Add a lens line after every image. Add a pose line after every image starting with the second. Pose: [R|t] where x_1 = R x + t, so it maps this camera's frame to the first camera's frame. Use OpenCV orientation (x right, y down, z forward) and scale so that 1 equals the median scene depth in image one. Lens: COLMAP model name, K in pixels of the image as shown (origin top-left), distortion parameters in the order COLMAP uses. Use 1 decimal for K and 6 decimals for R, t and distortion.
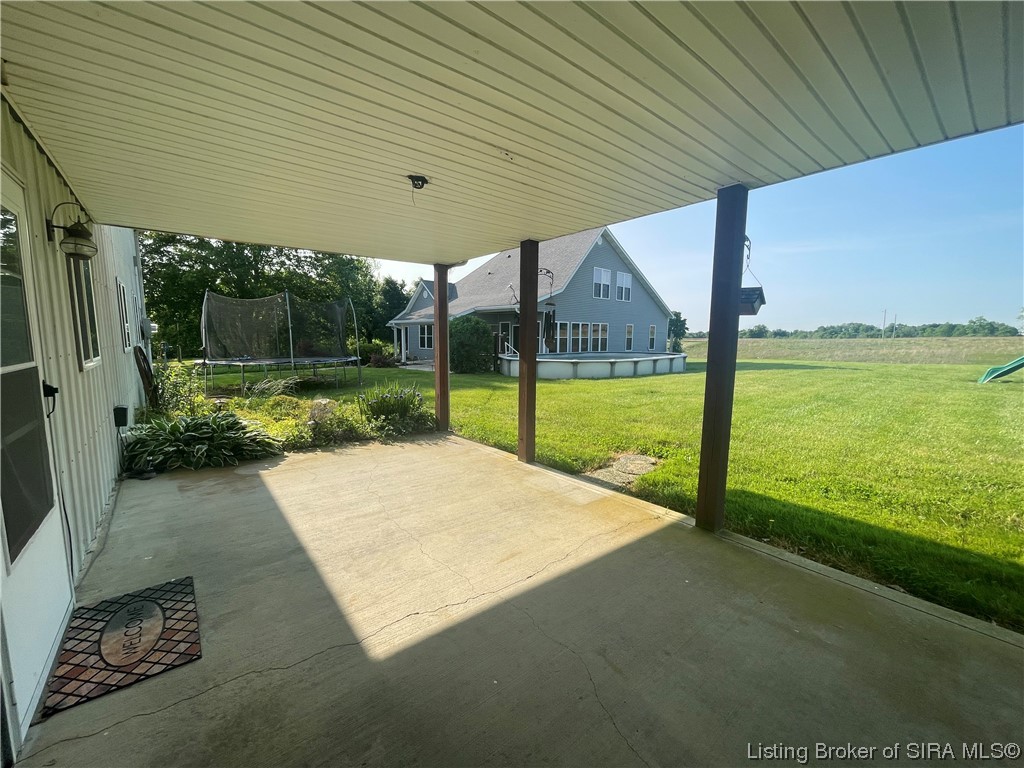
lens RADIAL K [[412.6, 0, 511.1], [0, 412.6, 386.3], [0, 0, 1]] dist [-0.001907, 0.000650]
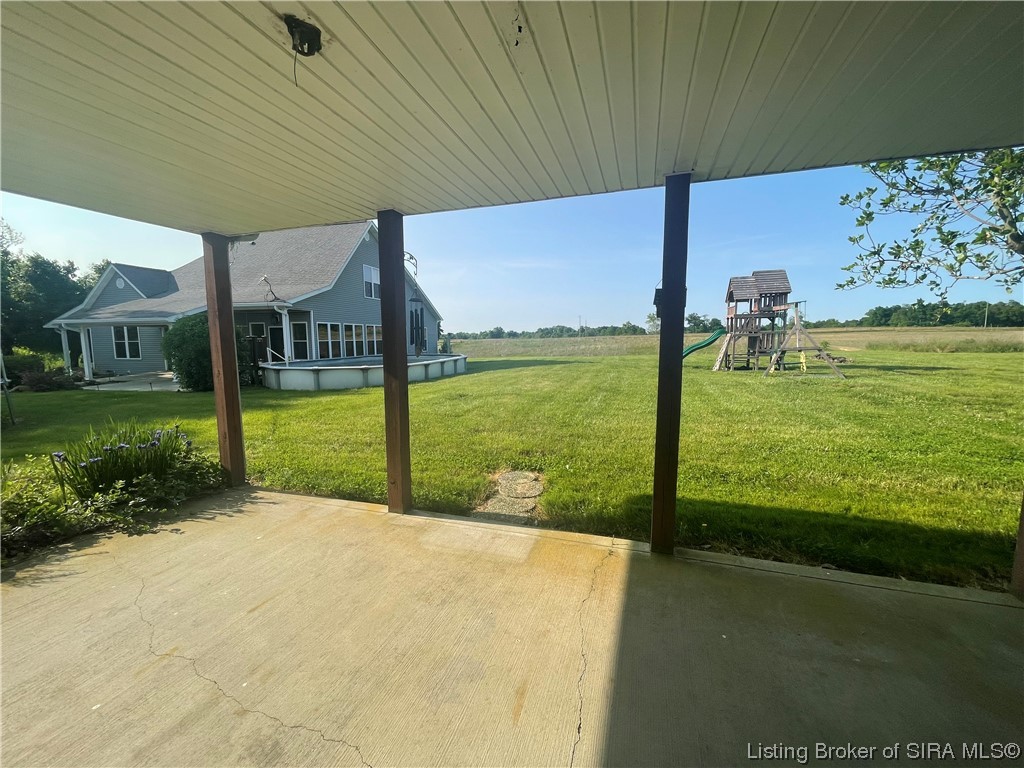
lens RADIAL K [[412.6, 0, 503.3], [0, 412.6, 381.9], [0, 0, 1]] dist [-0.001907, 0.000650]
pose [[0.847115, -0.068378, 0.526992, -0.156542], [0.076131, 0.997073, 0.006994, -0.033687], [-0.525928, 0.034196, 0.849841, 0.231156]]
